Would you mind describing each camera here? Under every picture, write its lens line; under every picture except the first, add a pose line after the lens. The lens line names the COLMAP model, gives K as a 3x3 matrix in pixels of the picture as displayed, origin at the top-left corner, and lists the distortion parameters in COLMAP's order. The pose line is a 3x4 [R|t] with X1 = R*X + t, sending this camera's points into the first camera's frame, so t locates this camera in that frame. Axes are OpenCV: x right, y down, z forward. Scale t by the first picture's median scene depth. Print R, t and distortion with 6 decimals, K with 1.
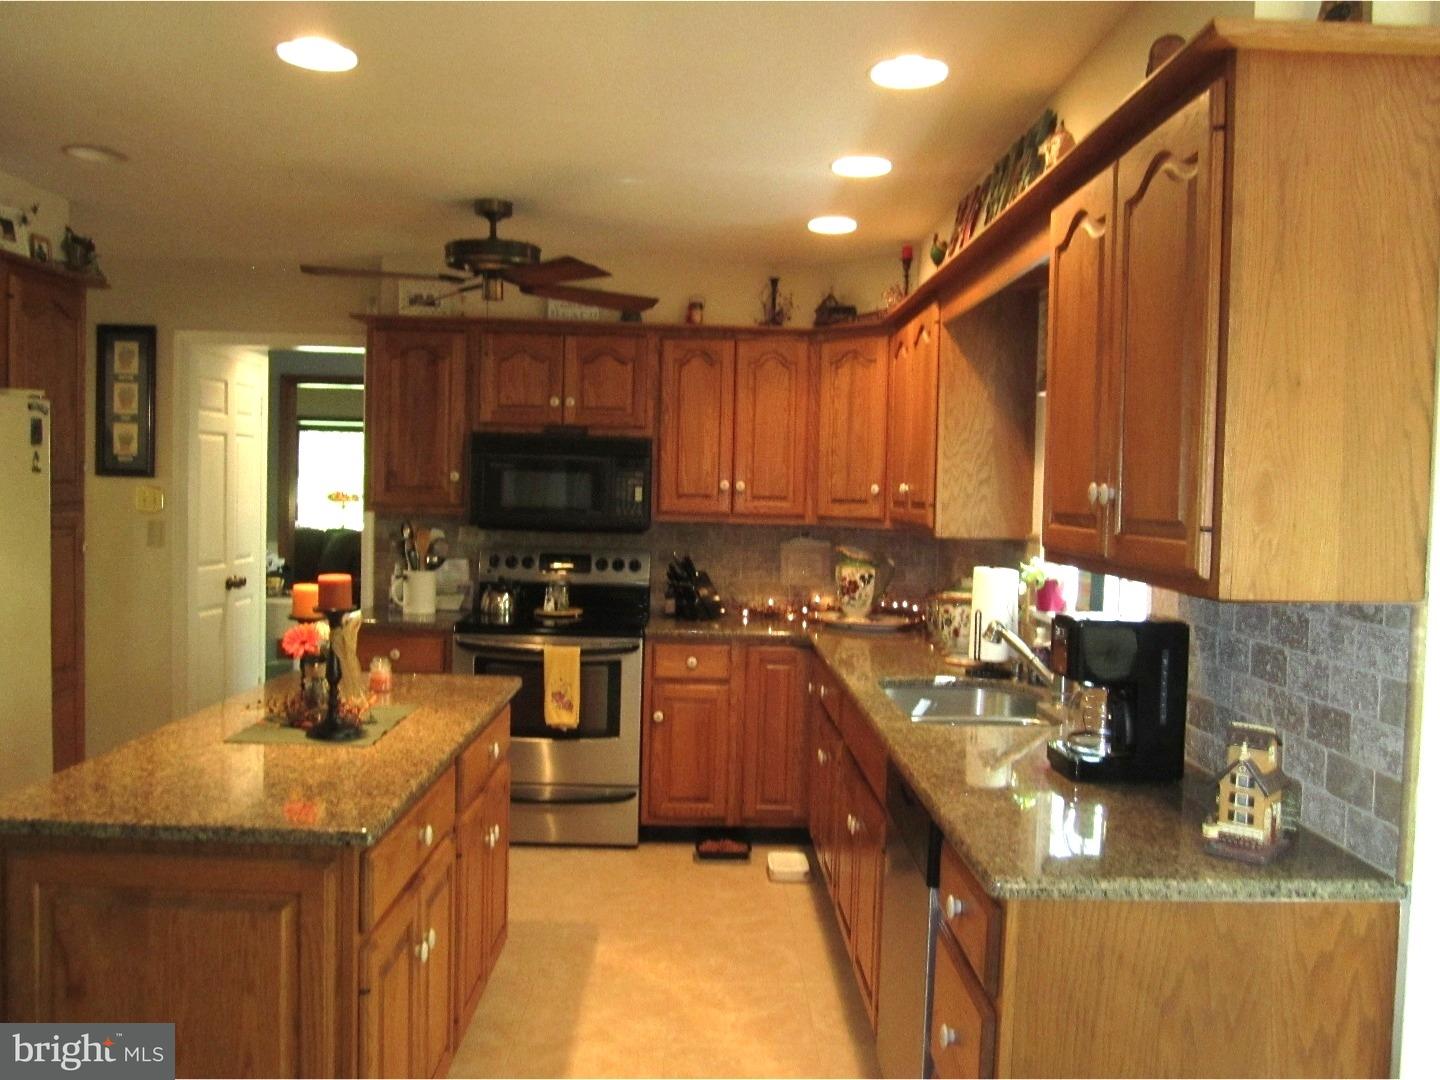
lens RADIAL K [[1203.9, 0, 723.8], [0, 1203.9, 531.3], [0, 0, 1]] dist [-0.049797, 0.023899]
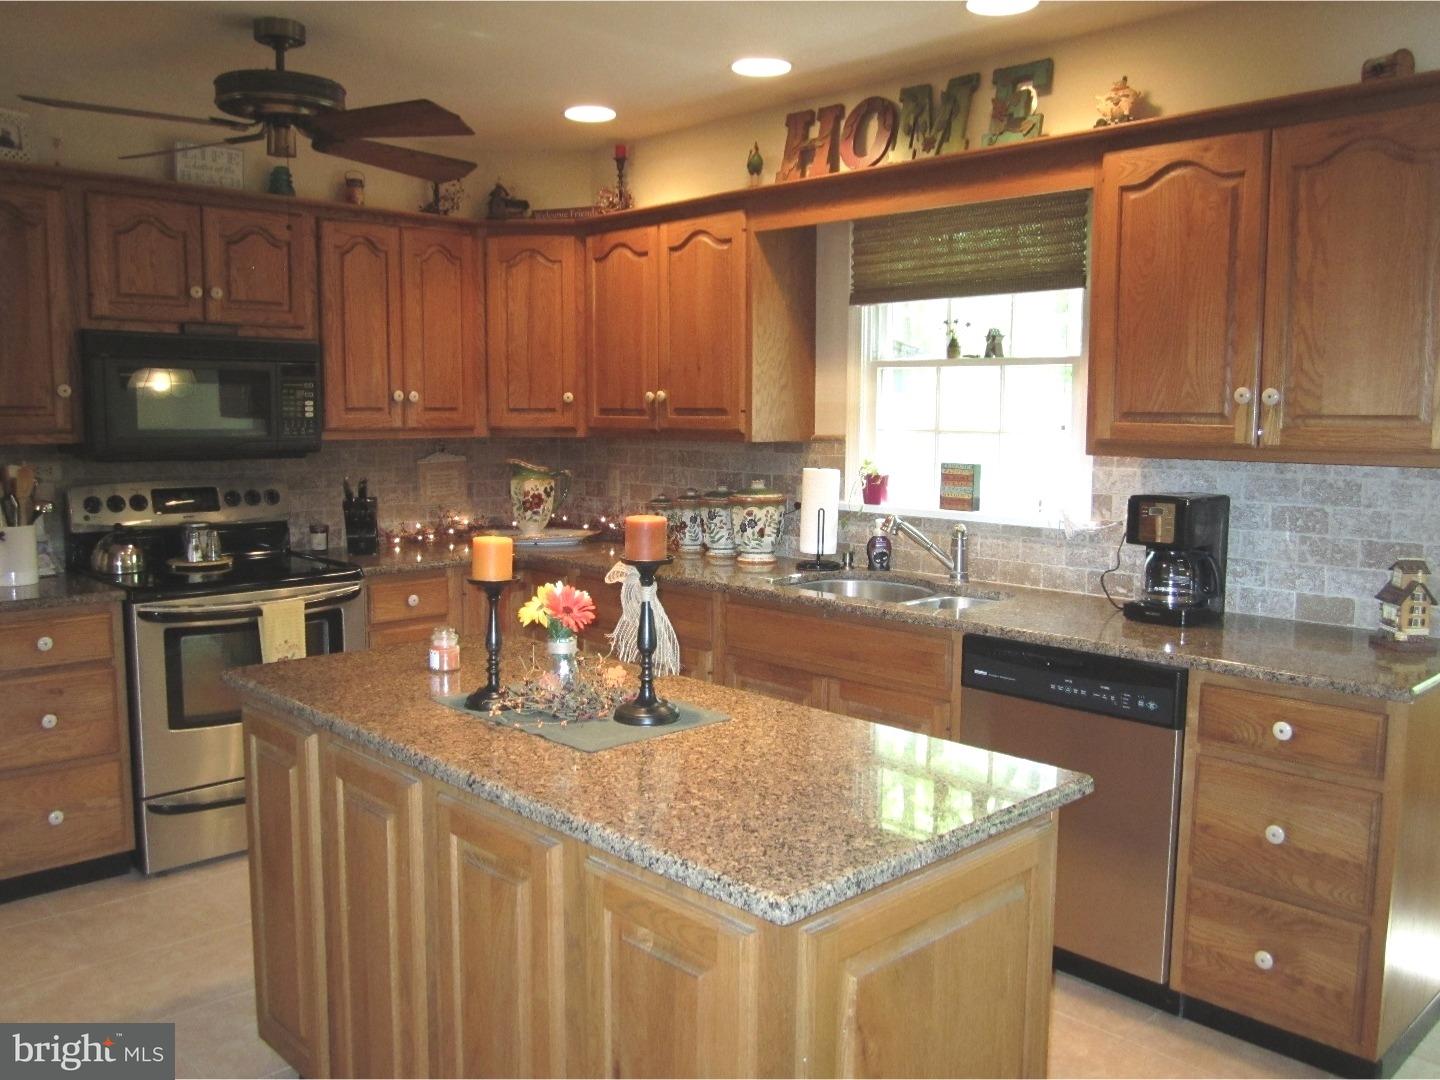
lens RADIAL K [[1203.9, 0, 721.9], [0, 1203.9, 543.9], [0, 0, 1]] dist [-0.049797, 0.023899]
pose [[0.730139, -0.099495, 0.676016, -0.426554], [0.039176, 0.993810, 0.103954, -0.012989], [-0.682175, -0.049417, 0.729517, 0.201867]]
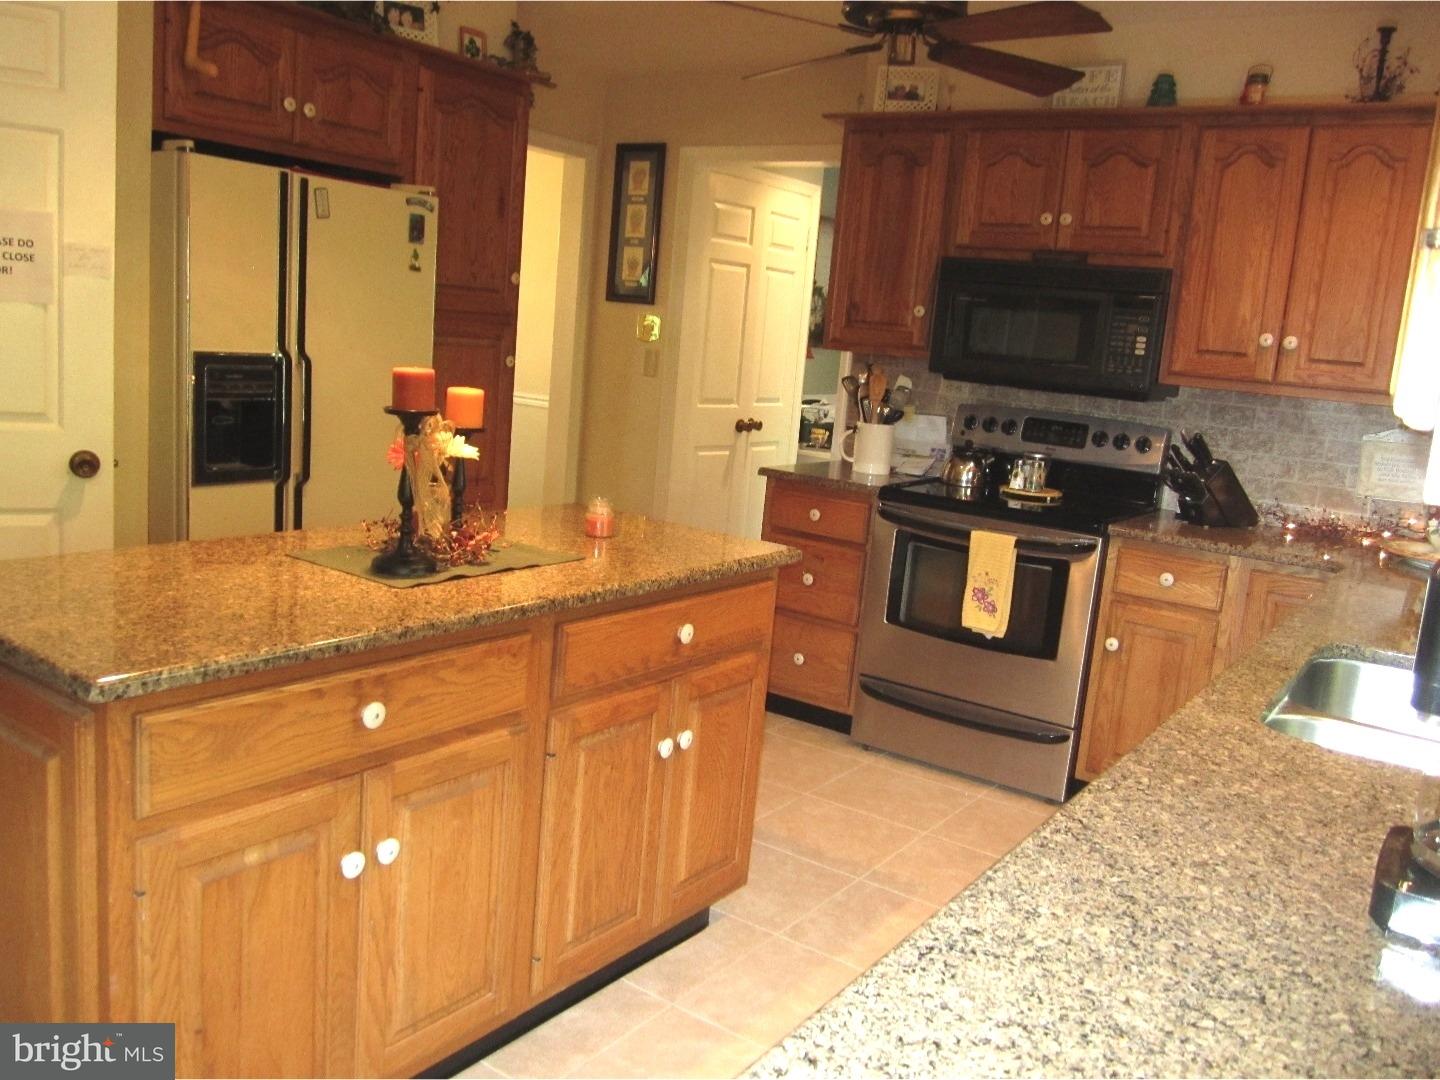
lens RADIAL K [[1203.9, 0, 720.2], [0, 1203.9, 546.7], [0, 0, 1]] dist [-0.049797, 0.023899]
pose [[0.807449, 0.146564, -0.571442, 0.157745], [-0.085727, 0.987516, 0.132146, 0.016116], [0.583676, -0.057714, 0.809933, 0.246208]]
